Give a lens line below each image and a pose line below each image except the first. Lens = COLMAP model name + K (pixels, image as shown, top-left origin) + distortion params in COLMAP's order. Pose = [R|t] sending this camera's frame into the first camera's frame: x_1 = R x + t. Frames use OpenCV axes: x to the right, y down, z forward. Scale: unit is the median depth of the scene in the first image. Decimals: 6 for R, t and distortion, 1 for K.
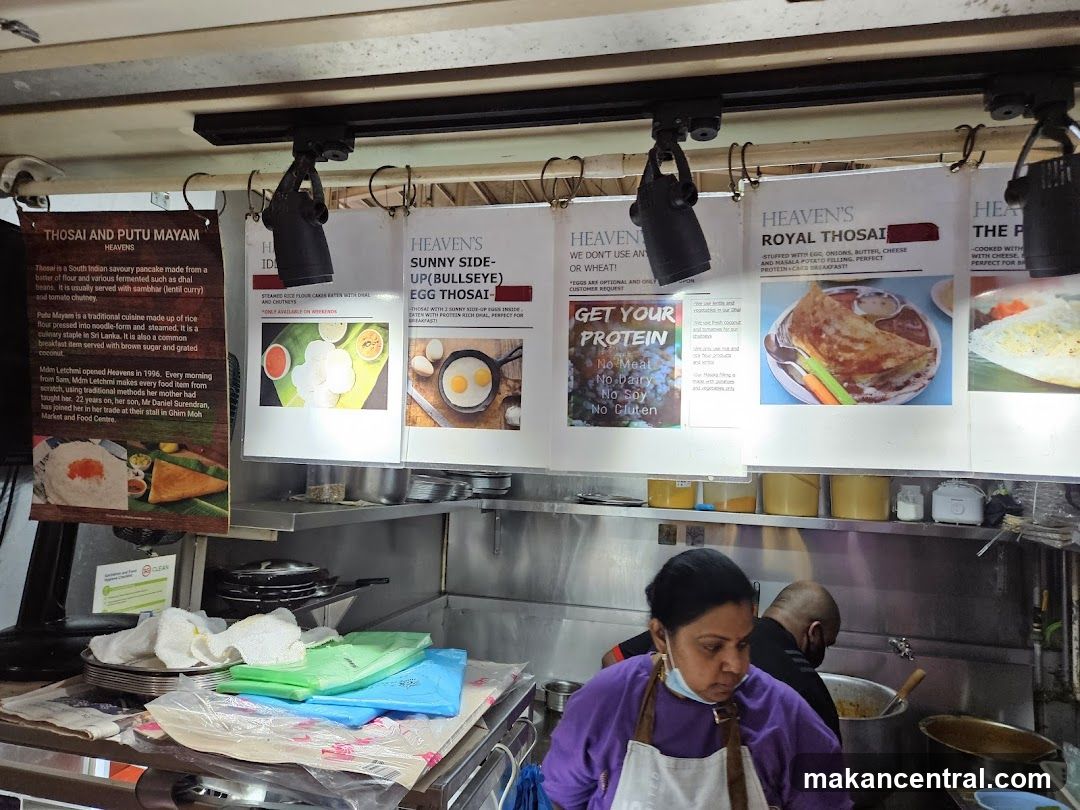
lens RADIAL K [[695.2, 0, 537.3], [0, 695.2, 385.3], [0, 0, 1]] dist [0.067177, -0.060429]
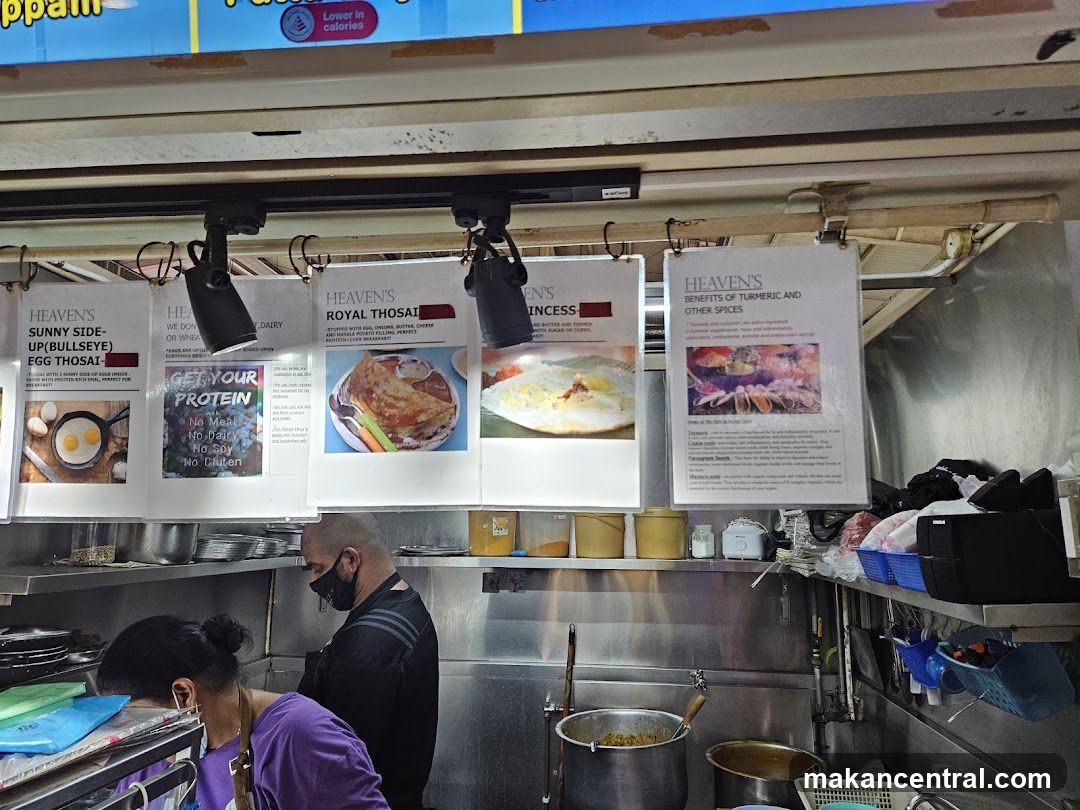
lens RADIAL K [[695.2, 0, 537.3], [0, 695.2, 385.3], [0, 0, 1]] dist [0.067177, -0.060429]
pose [[0.992201, -0.011474, 0.124121, 0.503790], [0.020903, 0.996969, -0.074934, 0.007439], [-0.122885, 0.076945, 0.989434, -0.203395]]
